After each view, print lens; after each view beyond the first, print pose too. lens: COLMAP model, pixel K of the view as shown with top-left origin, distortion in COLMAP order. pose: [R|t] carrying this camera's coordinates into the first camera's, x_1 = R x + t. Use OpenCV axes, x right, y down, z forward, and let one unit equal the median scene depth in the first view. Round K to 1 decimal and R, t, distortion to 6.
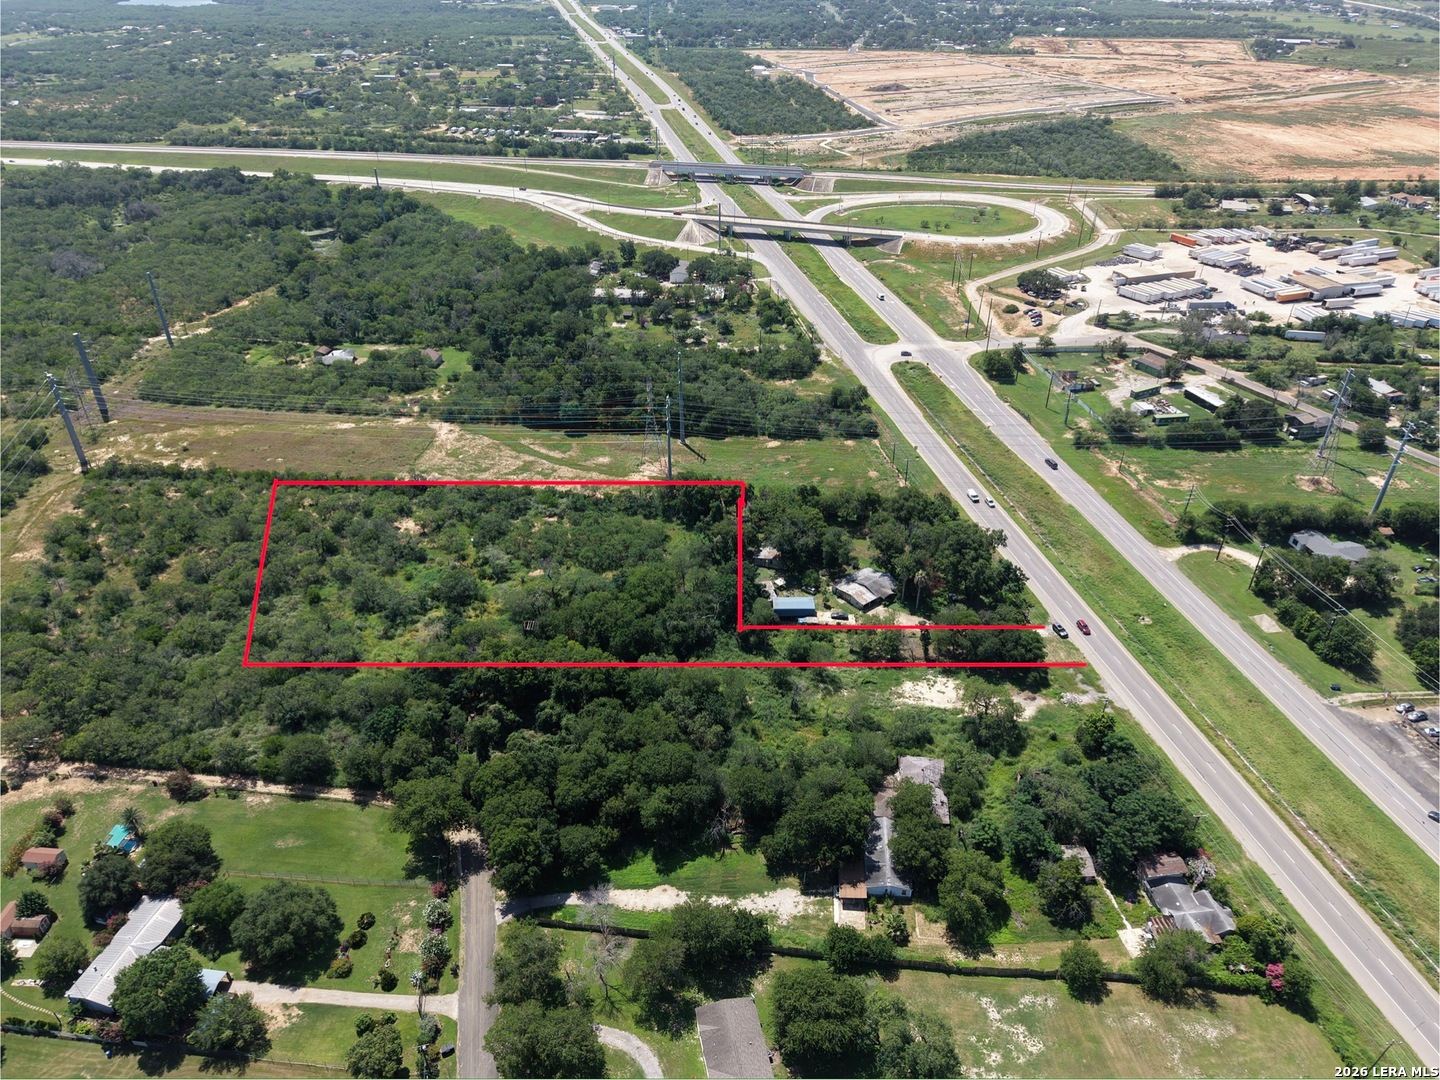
lens RADIAL K [[961.1, 0, 722.1], [0, 961.1, 540.1], [0, 0, 1]] dist [0.021218, -0.017580]
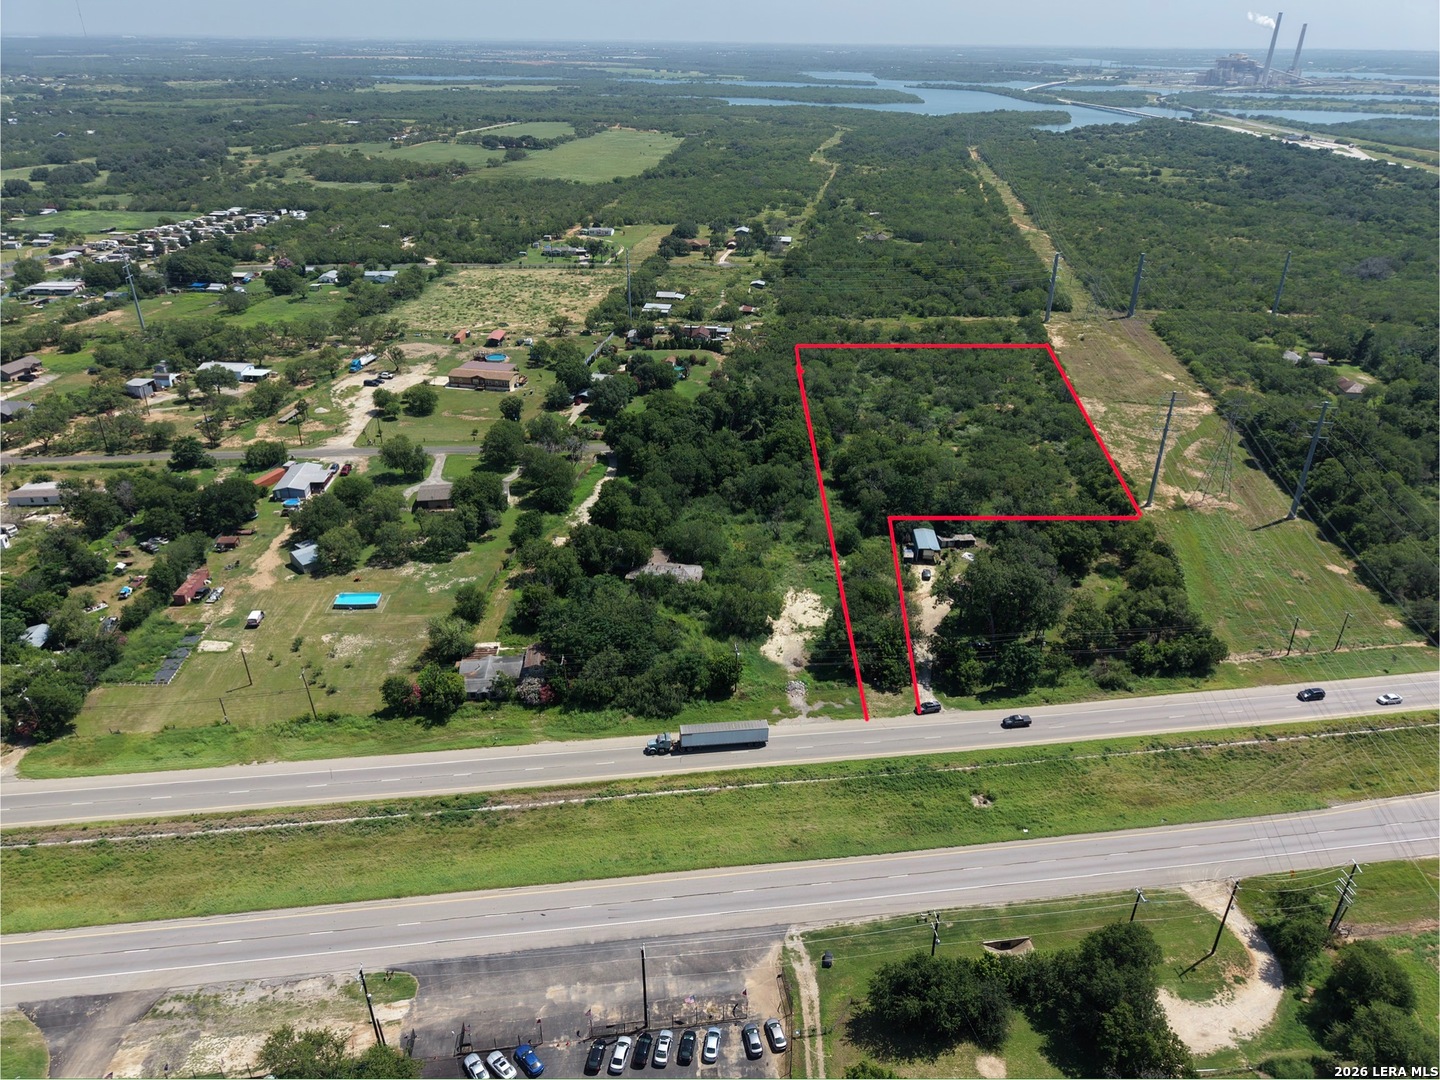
lens RADIAL K [[961.1, 0, 722.1], [0, 961.1, 540.1], [0, 0, 1]] dist [0.021218, -0.017580]
pose [[-0.058229, 0.457951, -0.887068, 0.709706], [-0.547634, 0.728293, 0.411930, -0.163975], [0.834689, 0.509775, 0.208382, 0.472664]]
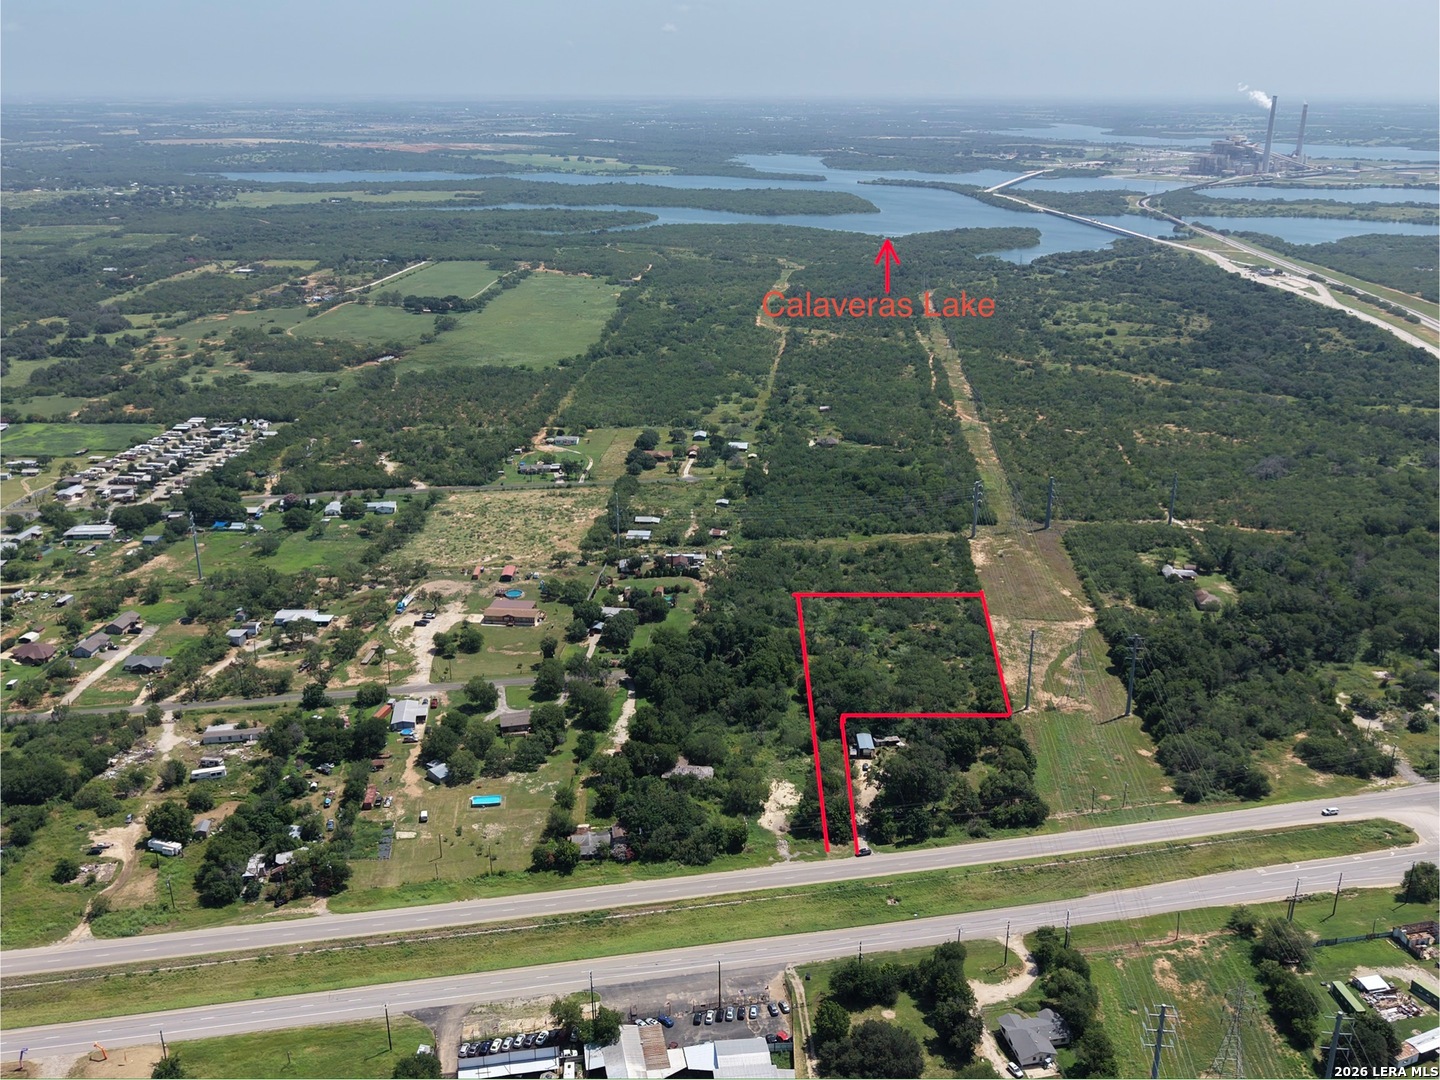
lens RADIAL K [[1271.5, 0, 721.6], [0, 1271.5, 484.7], [0, 0, 1]] dist [0.154133, -0.433476]
pose [[0.006649, 0.291533, -0.956538, 1.304735], [-0.541356, 0.805311, 0.241679, -0.426269], [0.840767, 0.516220, 0.163178, 0.250558]]
